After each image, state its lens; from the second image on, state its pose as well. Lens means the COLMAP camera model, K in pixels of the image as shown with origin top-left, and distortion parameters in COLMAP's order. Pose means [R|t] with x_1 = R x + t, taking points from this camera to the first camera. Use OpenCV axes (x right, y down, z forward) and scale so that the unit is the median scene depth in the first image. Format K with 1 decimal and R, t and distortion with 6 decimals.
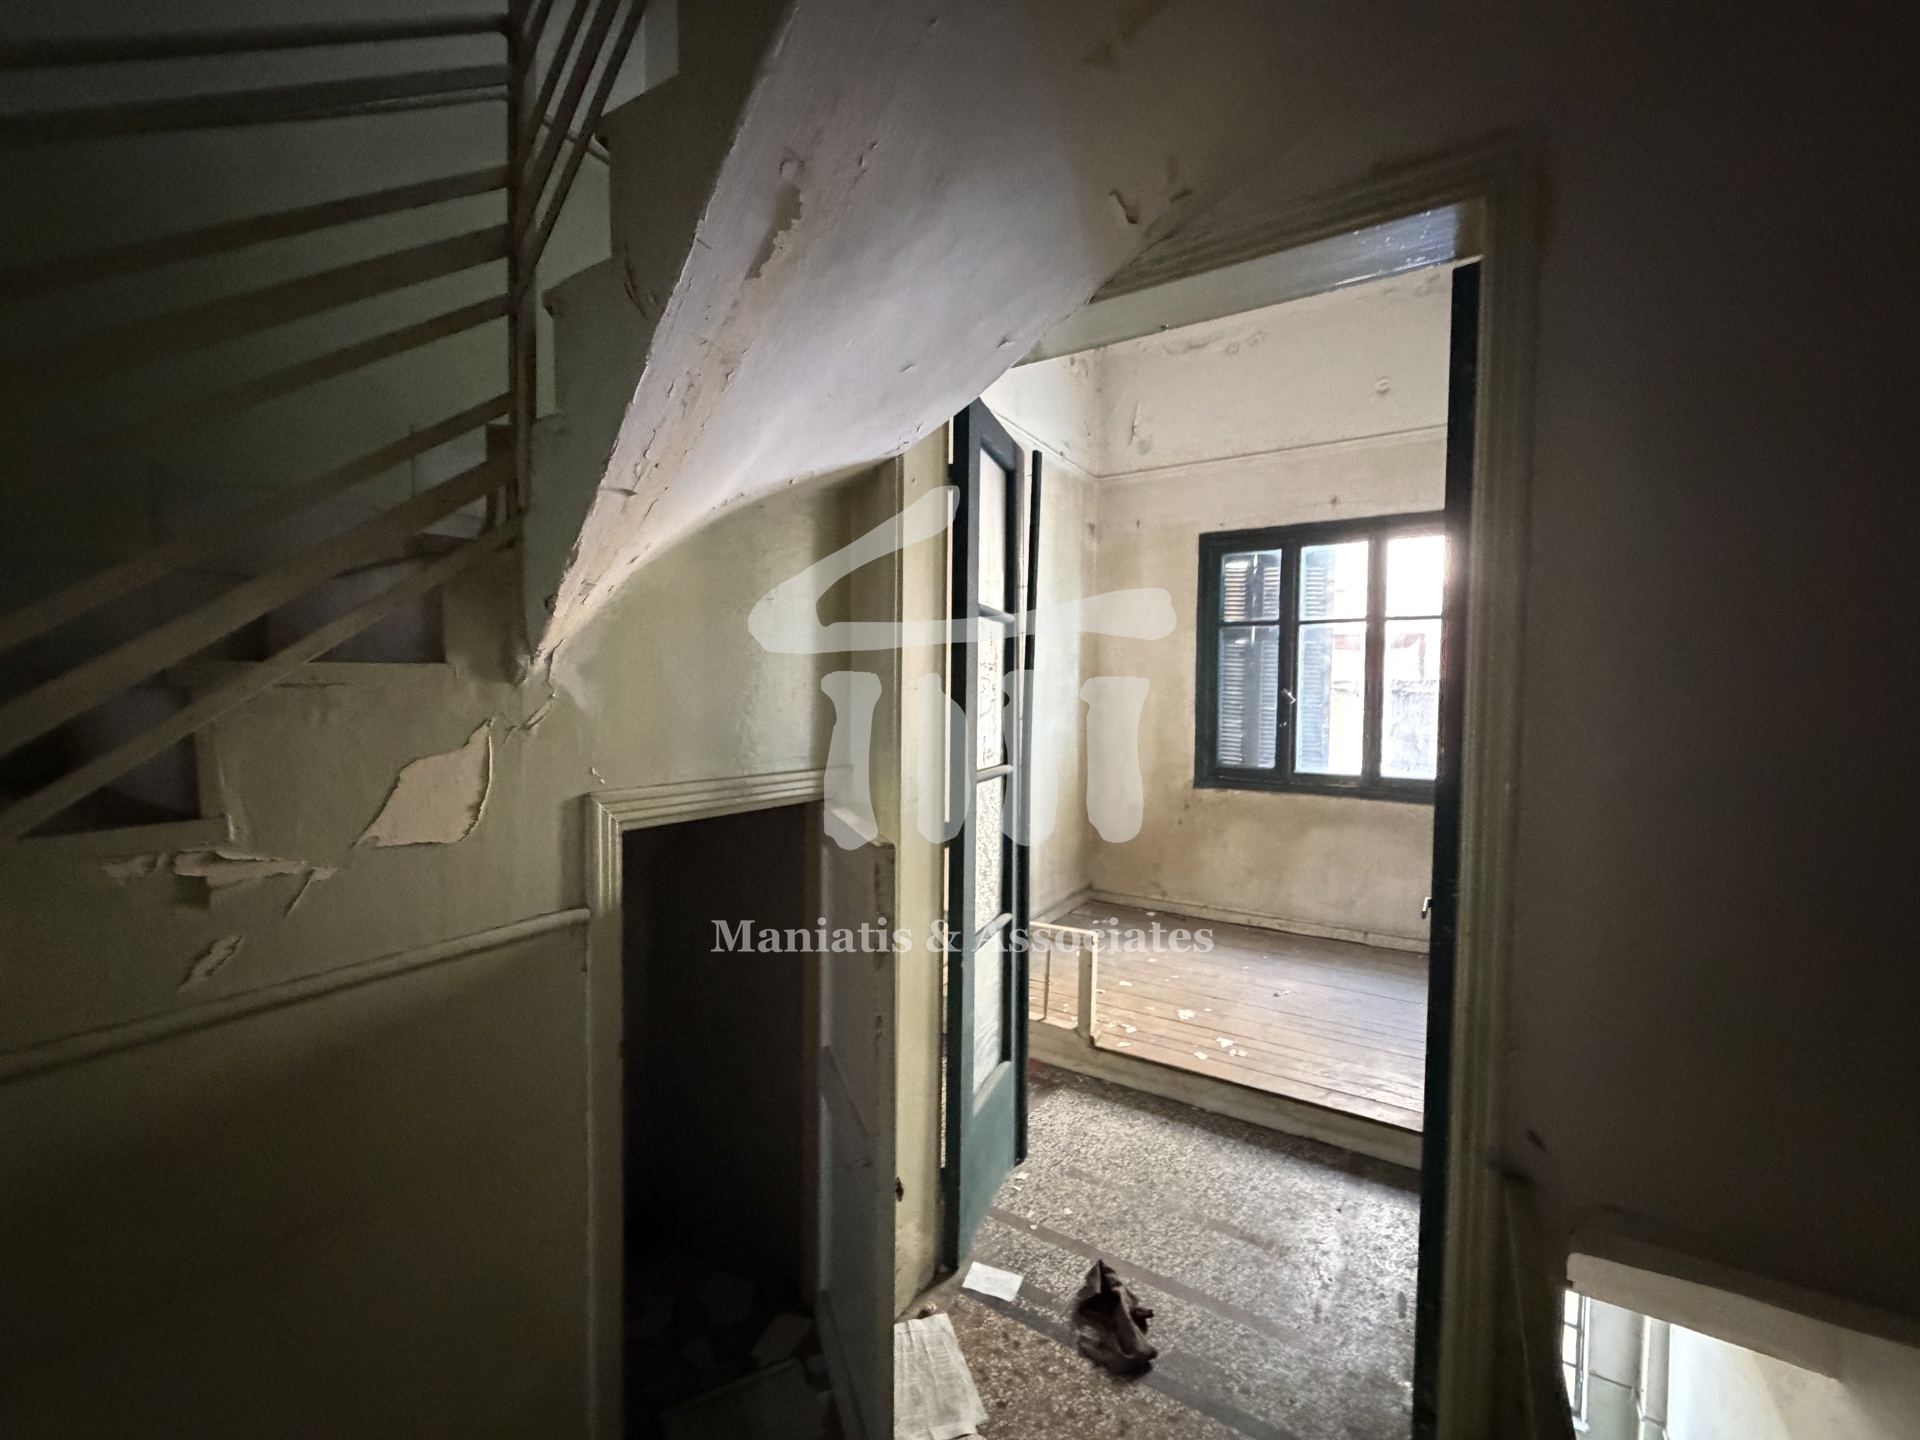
lens RADIAL K [[761.8, 0, 955.5], [0, 761.8, 720.6], [0, 0, 1]] dist [-0.001033, 0.000186]
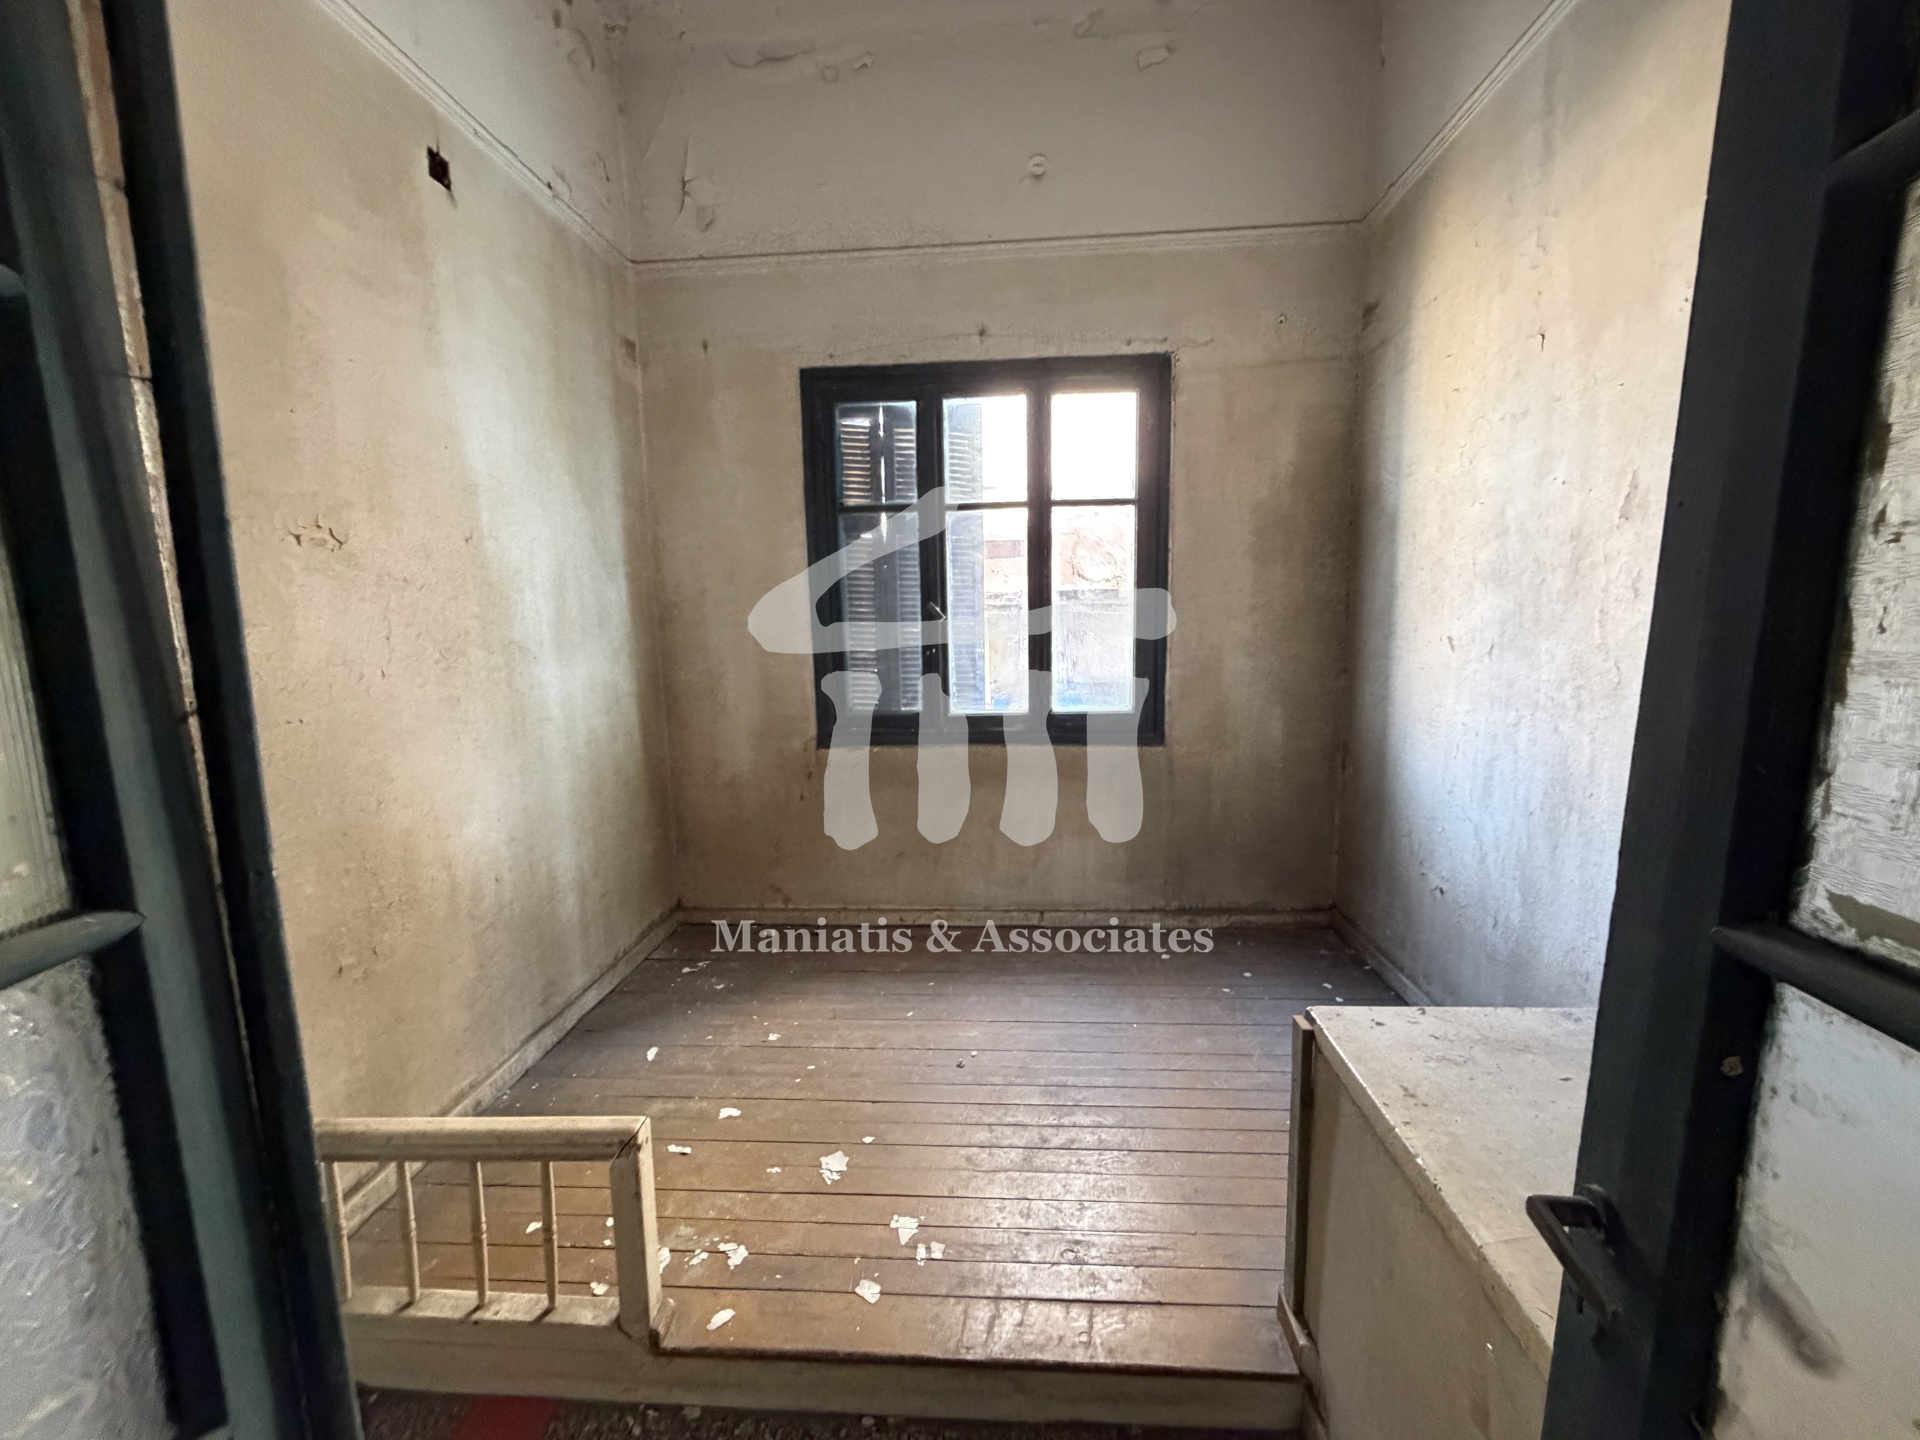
lens RADIAL K [[761.8, 0, 955.5], [0, 761.8, 720.6], [0, 0, 1]] dist [-0.001033, 0.000186]
pose [[0.880384, -0.093726, 0.464909, 0.152658], [0.047039, 0.992701, 0.111053, -0.012809], [-0.471924, -0.075900, 0.878366, 0.492903]]
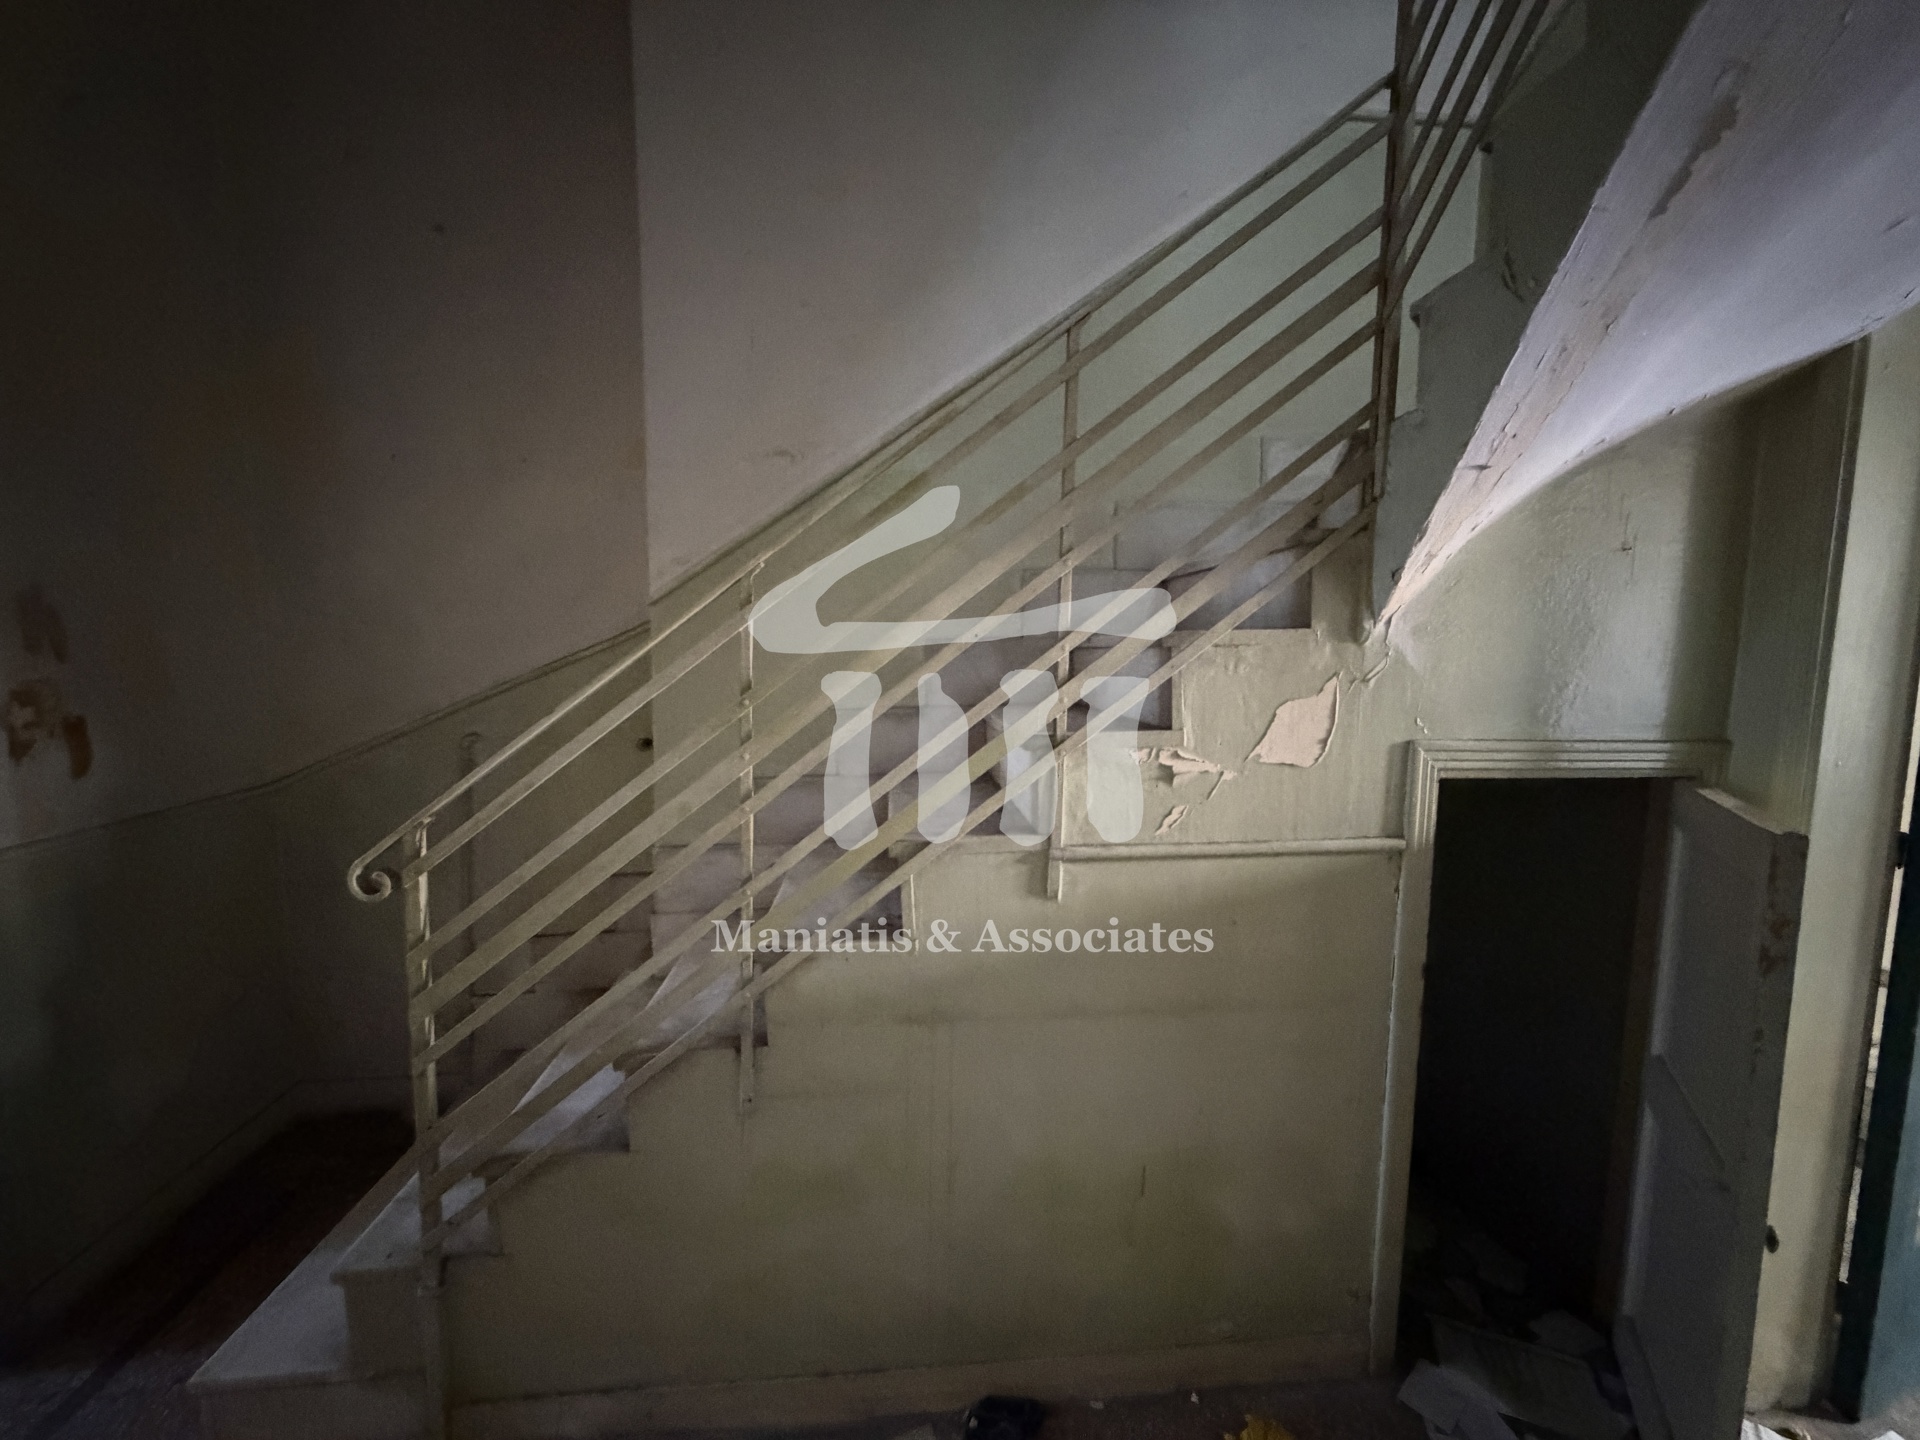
lens RADIAL K [[761.8, 0, 955.5], [0, 761.8, 720.6], [0, 0, 1]] dist [-0.001033, 0.000186]
pose [[0.616074, 0.071410, -0.784445, -0.011245], [-0.031298, 0.997315, 0.066209, 0.012396], [0.787066, -0.016238, 0.616654, -0.243115]]
